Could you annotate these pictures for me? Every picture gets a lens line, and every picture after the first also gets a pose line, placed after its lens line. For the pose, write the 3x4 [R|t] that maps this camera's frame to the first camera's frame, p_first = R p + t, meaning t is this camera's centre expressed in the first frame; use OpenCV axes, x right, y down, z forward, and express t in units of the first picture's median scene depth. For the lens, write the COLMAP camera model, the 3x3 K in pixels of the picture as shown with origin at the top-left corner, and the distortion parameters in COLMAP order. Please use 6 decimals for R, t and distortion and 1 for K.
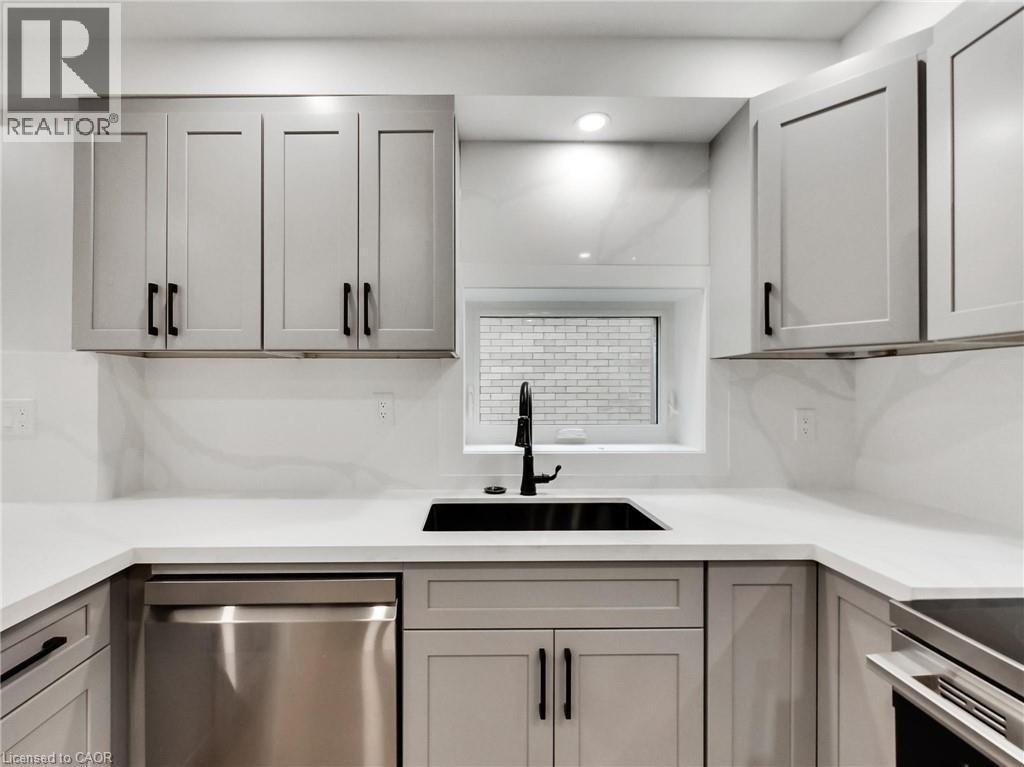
lens RADIAL K [[476.8, 0, 478.5], [0, 476.8, 386.6], [0, 0, 1]] dist [-0.002389, -0.000521]
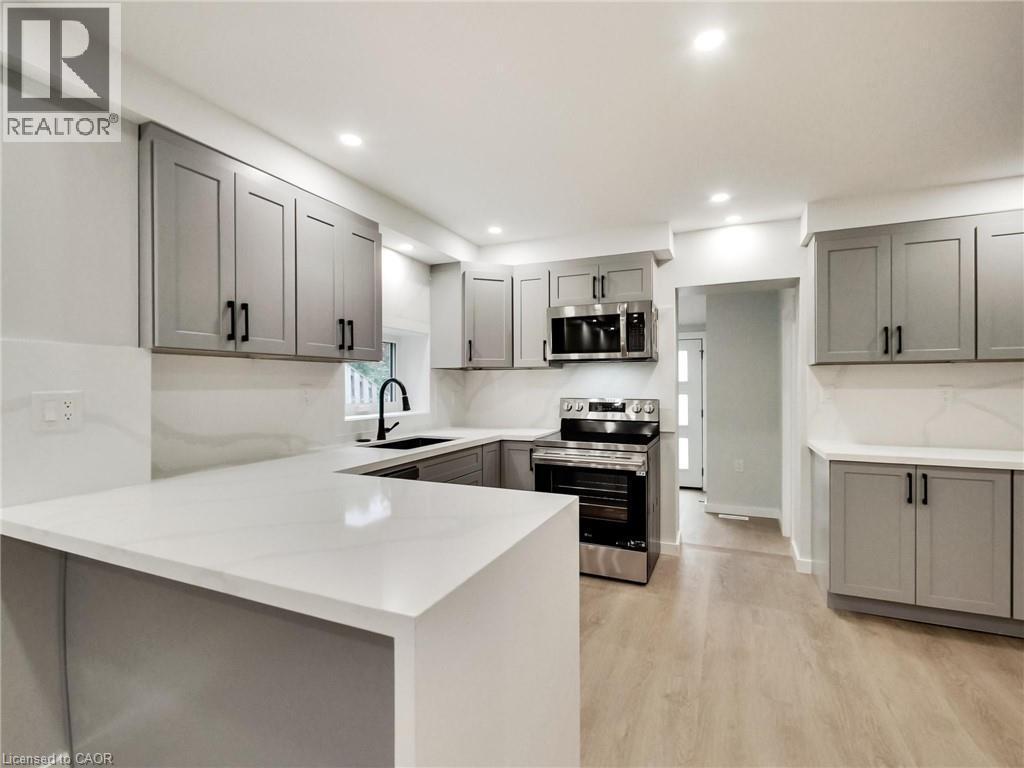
lens RADIAL K [[463.8, 0, 507.0], [0, 463.8, 383.6], [0, 0, 1]] dist [0.002042, 0.000607]
pose [[0.442535, 0.000456, 0.896751, -1.429389], [-0.002947, 0.999995, 0.000946, 0.007923], [-0.896747, -0.003062, 0.442534, -0.240661]]
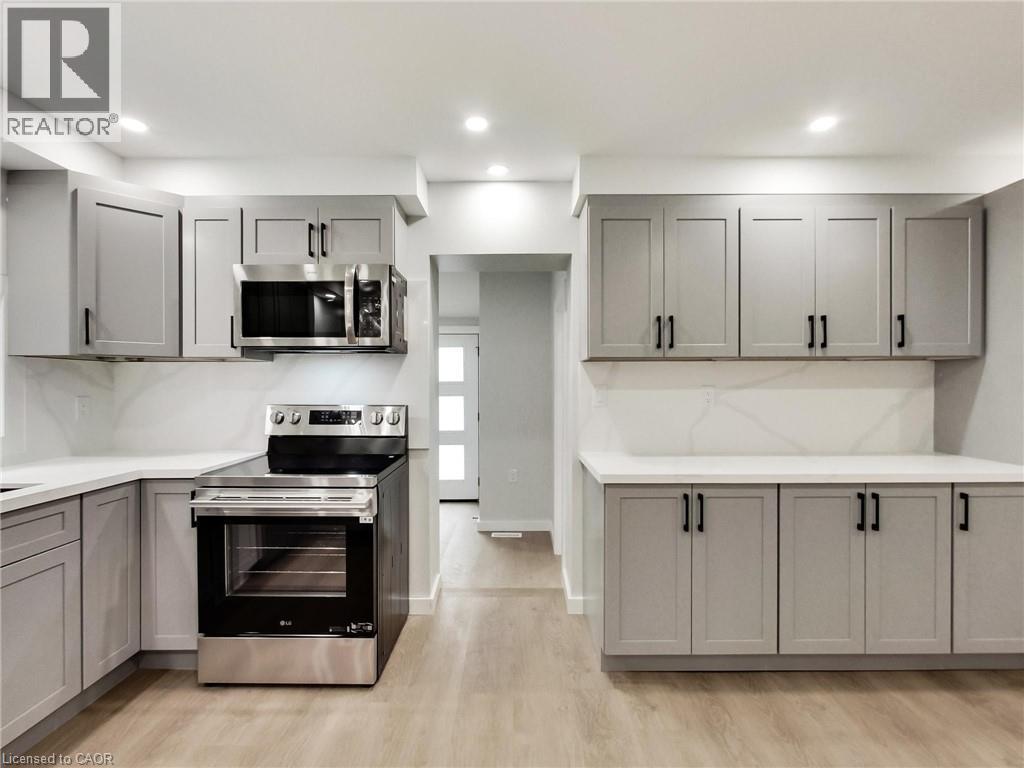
lens RADIAL K [[473.2, 0, 510.9], [0, 473.2, 384.3], [0, 0, 1]] dist [-0.000695, 0.000094]
pose [[0.020462, -0.001735, 0.999789, -0.770802], [-0.003996, 0.999990, 0.001817, 0.006073], [-0.999783, -0.004032, 0.020455, -0.306168]]
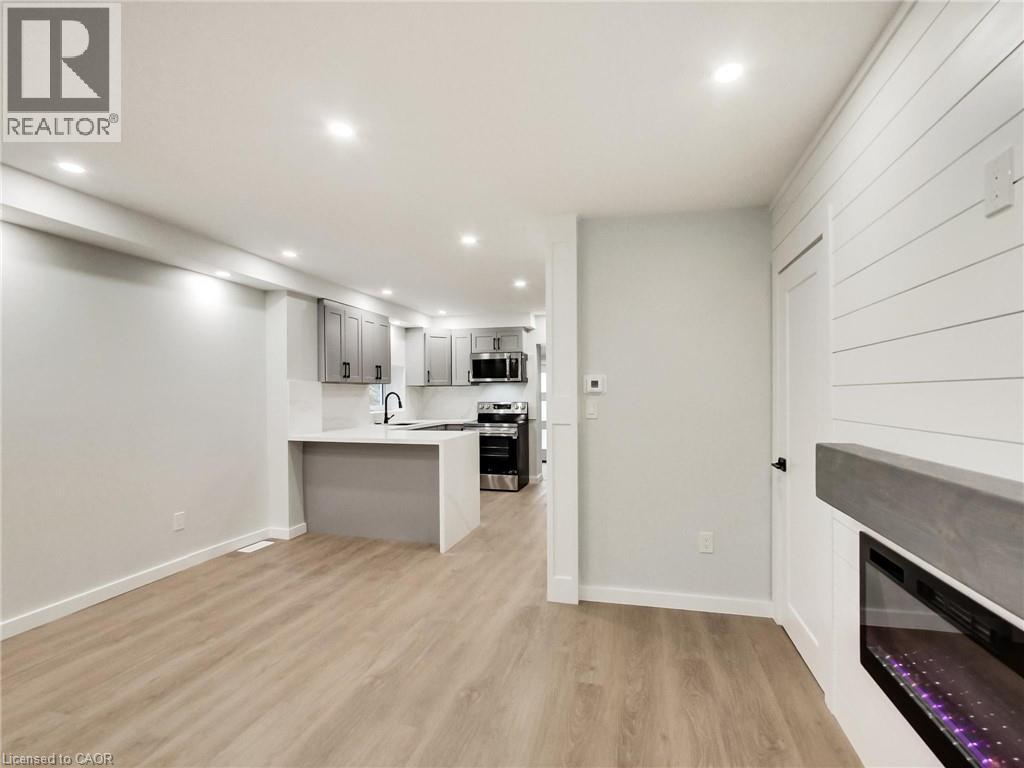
lens RADIAL K [[464.6, 0, 507.3], [0, 464.6, 394.4], [0, 0, 1]] dist [-0.001637, -0.000141]
pose [[0.288130, -0.003052, 0.957586, -3.301416], [0.001922, 0.999995, 0.002609, 0.001847], [-0.957589, 0.001088, 0.288135, -0.968852]]
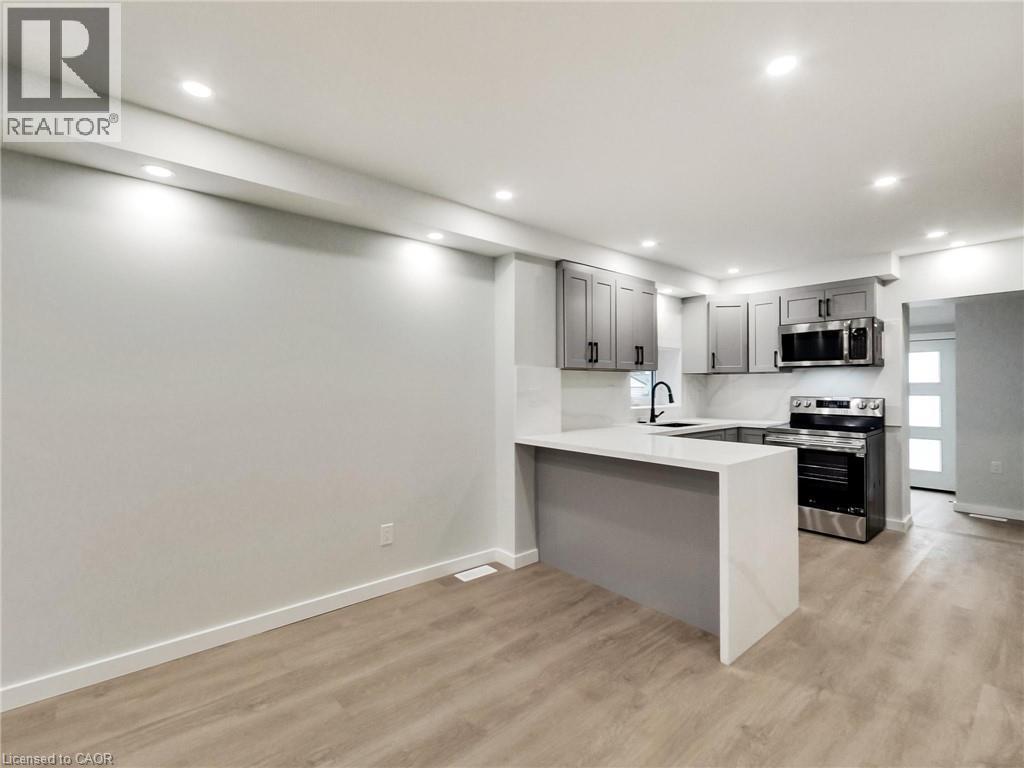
lens RADIAL K [[458.7, 0, 521.6], [0, 458.7, 383.9], [0, 0, 1]] dist [0.000035, 0.000218]
pose [[0.768824, 0.000807, 0.639460, -2.408243], [-0.000586, 1.000000, -0.000557, 0.006951], [-0.639461, 0.000053, 0.768824, -0.604474]]
